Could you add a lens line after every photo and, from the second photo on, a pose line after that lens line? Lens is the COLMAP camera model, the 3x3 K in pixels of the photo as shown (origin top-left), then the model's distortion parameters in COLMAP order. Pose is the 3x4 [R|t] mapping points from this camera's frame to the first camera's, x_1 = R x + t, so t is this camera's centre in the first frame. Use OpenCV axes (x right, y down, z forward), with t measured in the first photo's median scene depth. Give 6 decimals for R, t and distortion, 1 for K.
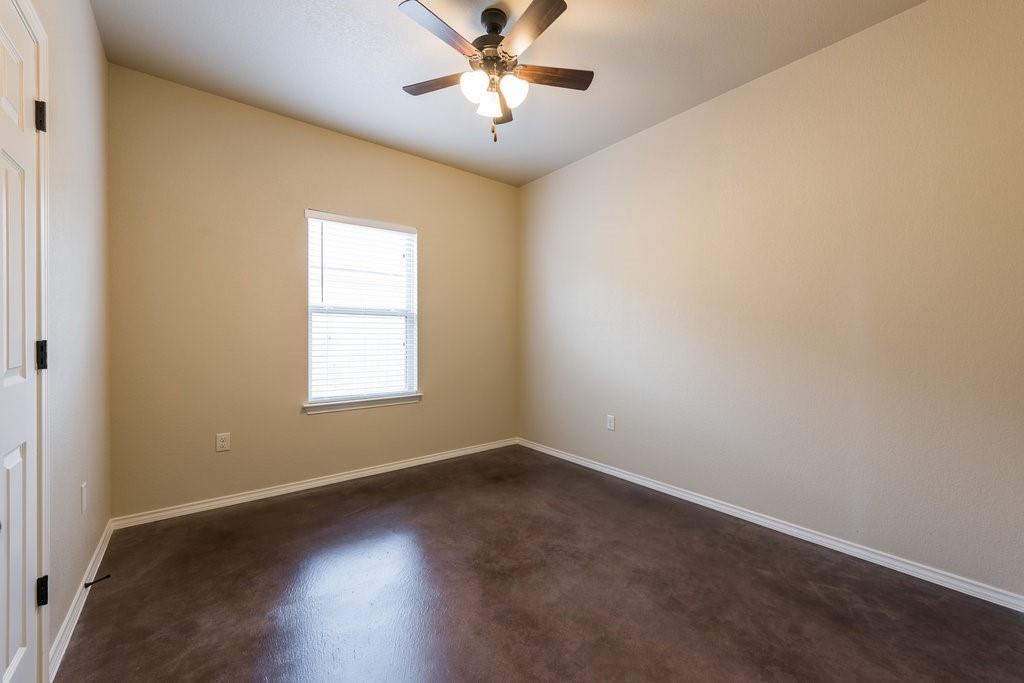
lens RADIAL K [[399.1, 0, 509.0], [0, 399.1, 339.9], [0, 0, 1]] dist [0.012728, -0.005842]
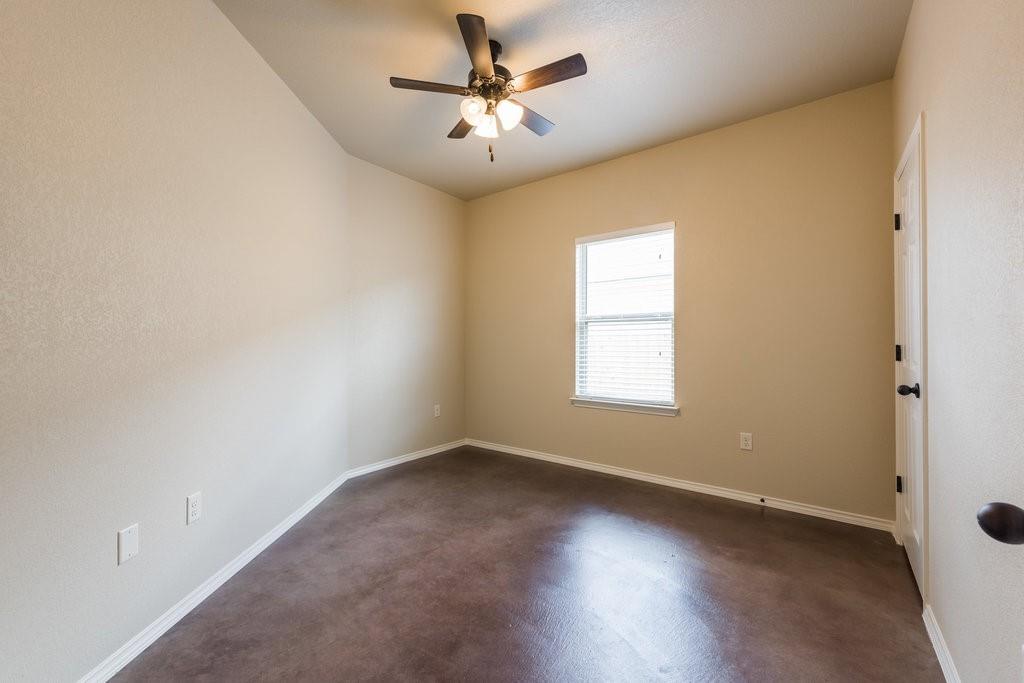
lens RADIAL K [[411.4, 0, 518.8], [0, 411.4, 339.7], [0, 0, 1]] dist [-0.000677, -0.000035]
pose [[0.267356, -0.008887, -0.963557, 0.634165], [-0.001553, 0.999952, -0.009654, -0.004142], [0.963597, 0.004077, 0.267330, 0.479128]]
